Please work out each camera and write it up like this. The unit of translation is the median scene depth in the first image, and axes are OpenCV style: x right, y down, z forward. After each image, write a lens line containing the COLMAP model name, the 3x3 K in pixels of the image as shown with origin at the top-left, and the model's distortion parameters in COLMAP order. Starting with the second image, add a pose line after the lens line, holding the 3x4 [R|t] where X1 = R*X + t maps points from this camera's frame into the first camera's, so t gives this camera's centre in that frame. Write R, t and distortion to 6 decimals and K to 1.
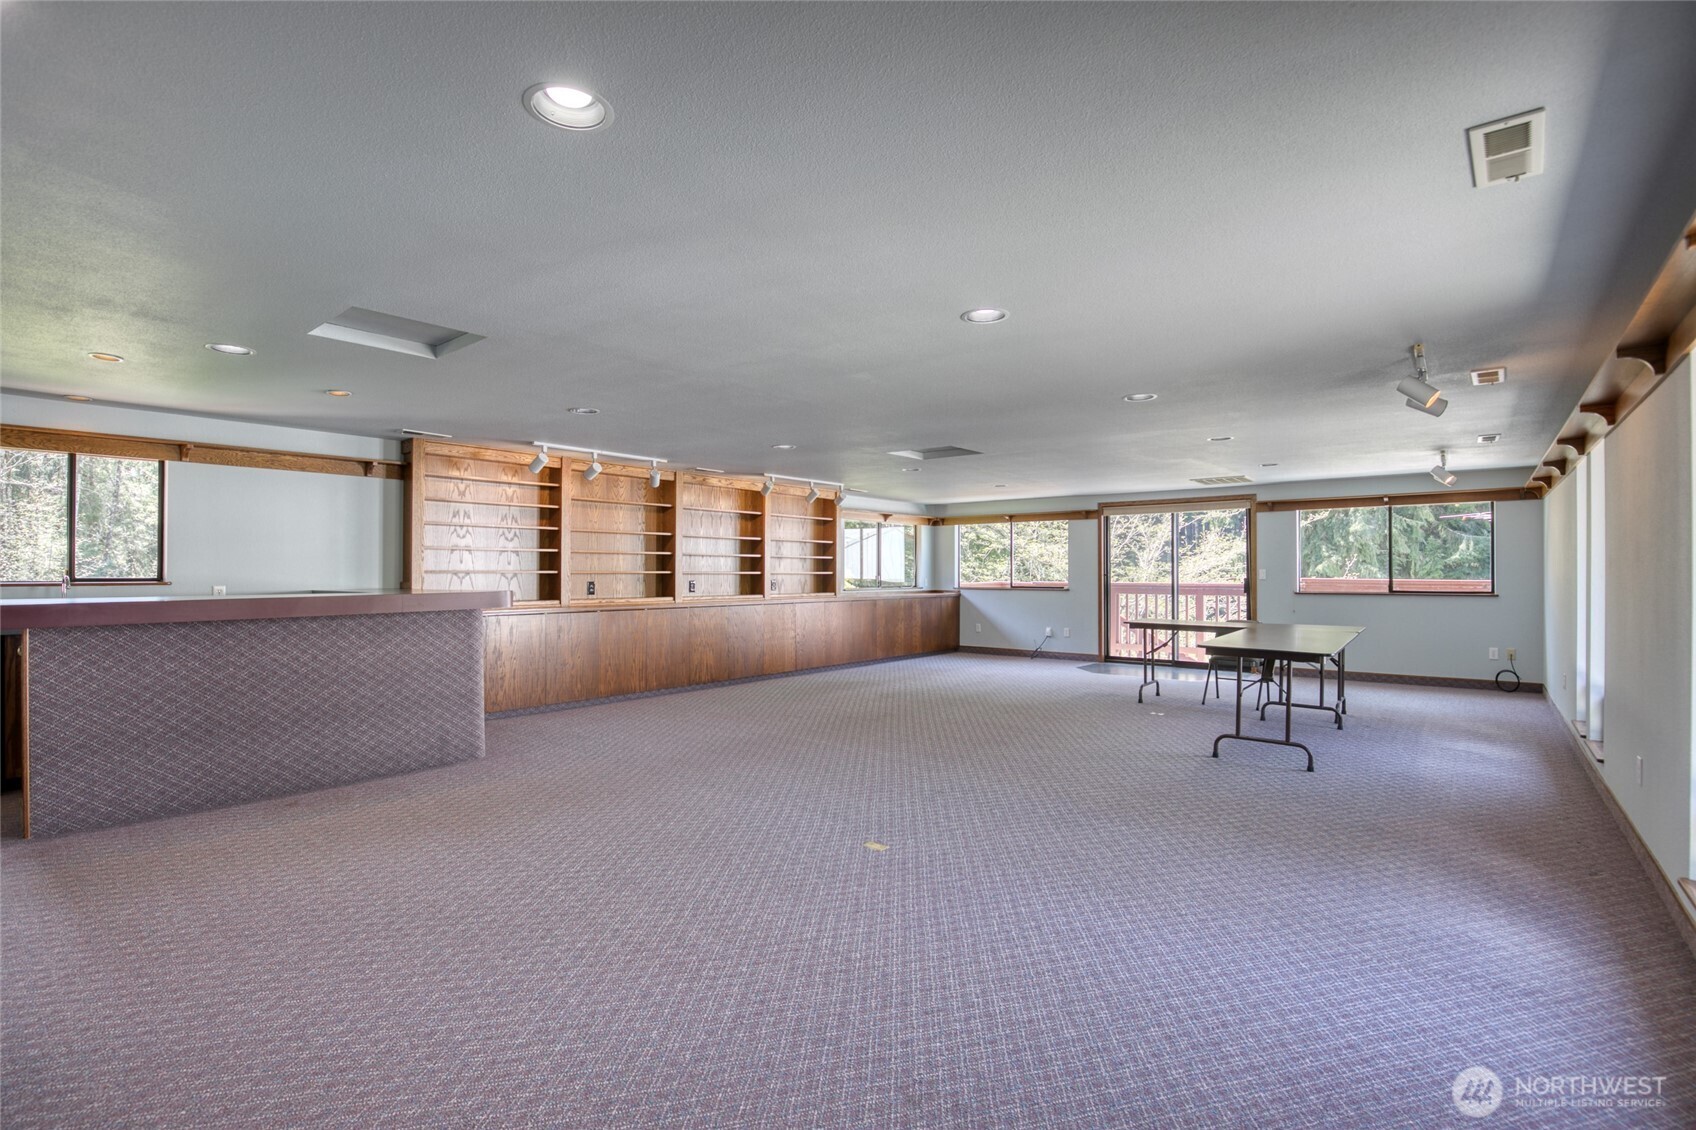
lens RADIAL K [[784.0, 0, 850.3], [0, 784.0, 565.1], [0, 0, 1]] dist [-0.032682, 0.005378]
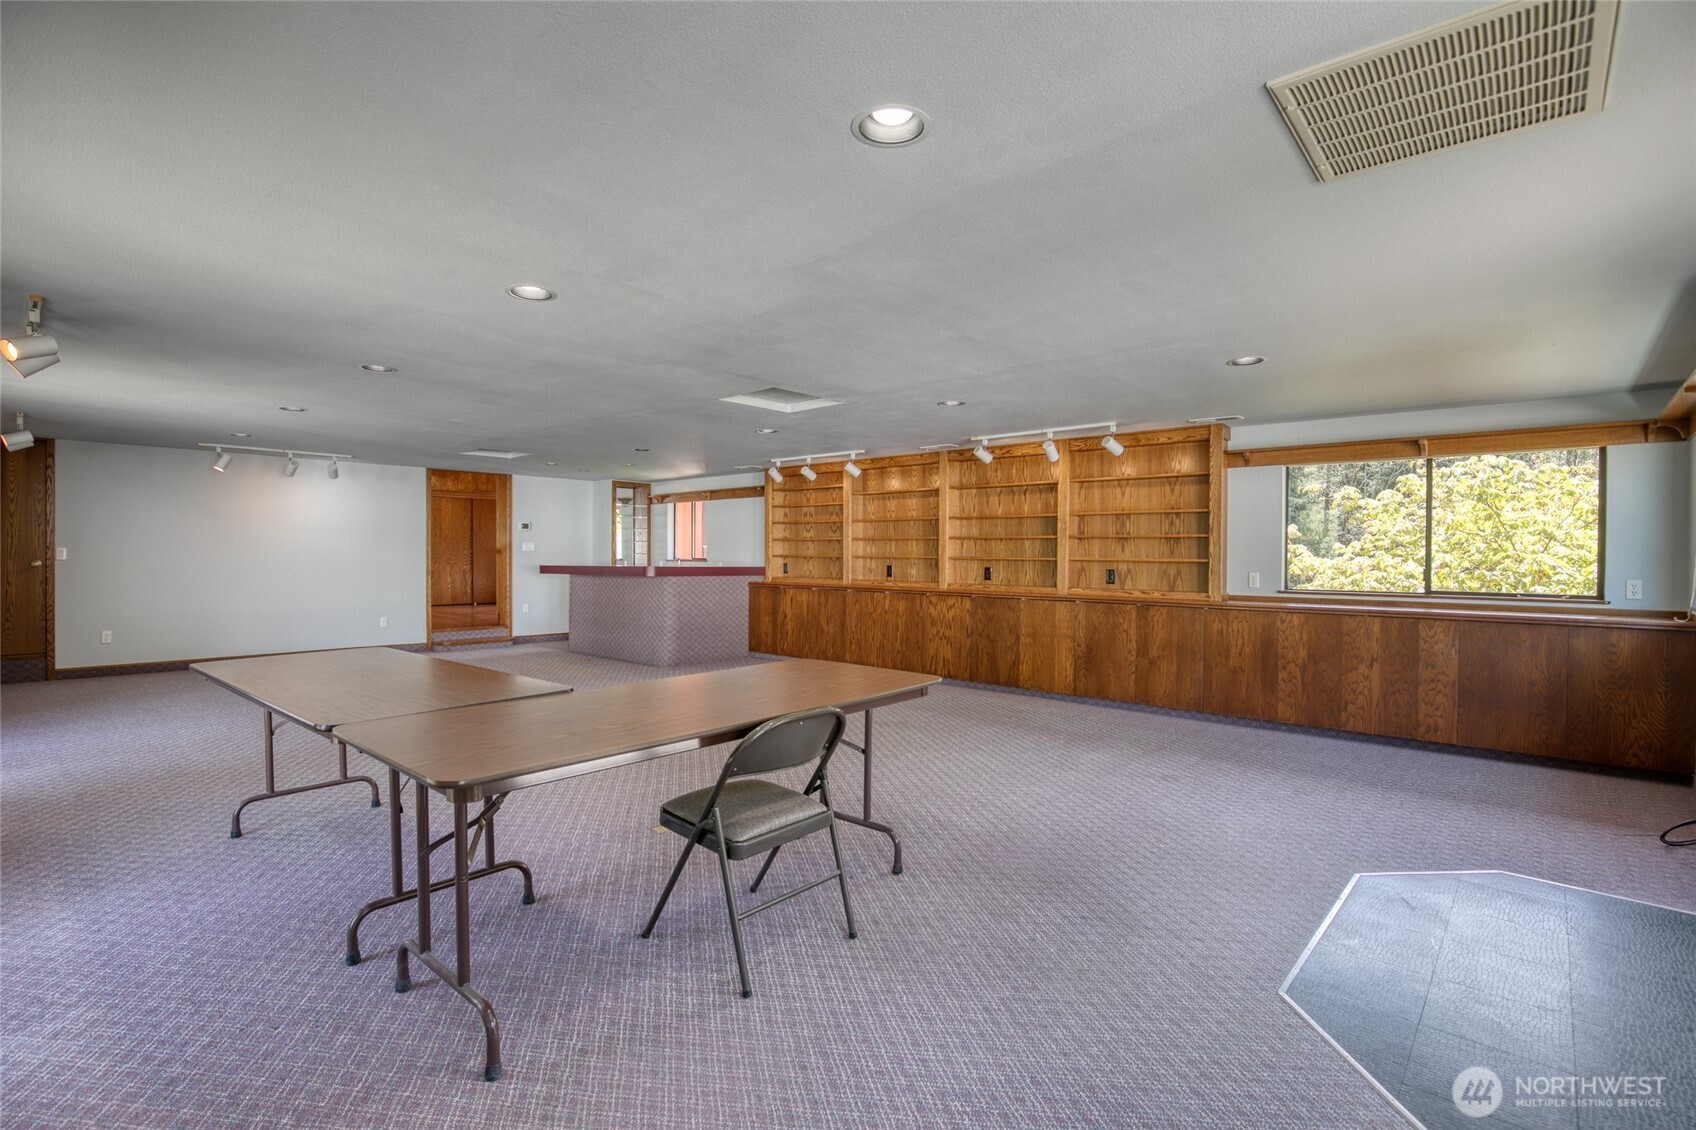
lens RADIAL K [[784.0, 0, 850.0], [0, 784.0, 565.2], [0, 0, 1]] dist [-0.032682, 0.005378]
pose [[-0.040842, 0.010378, -0.999112, 0.700101], [-0.000523, 0.999946, 0.010408, 0.007923], [0.999165, 0.000947, -0.040835, 0.879462]]
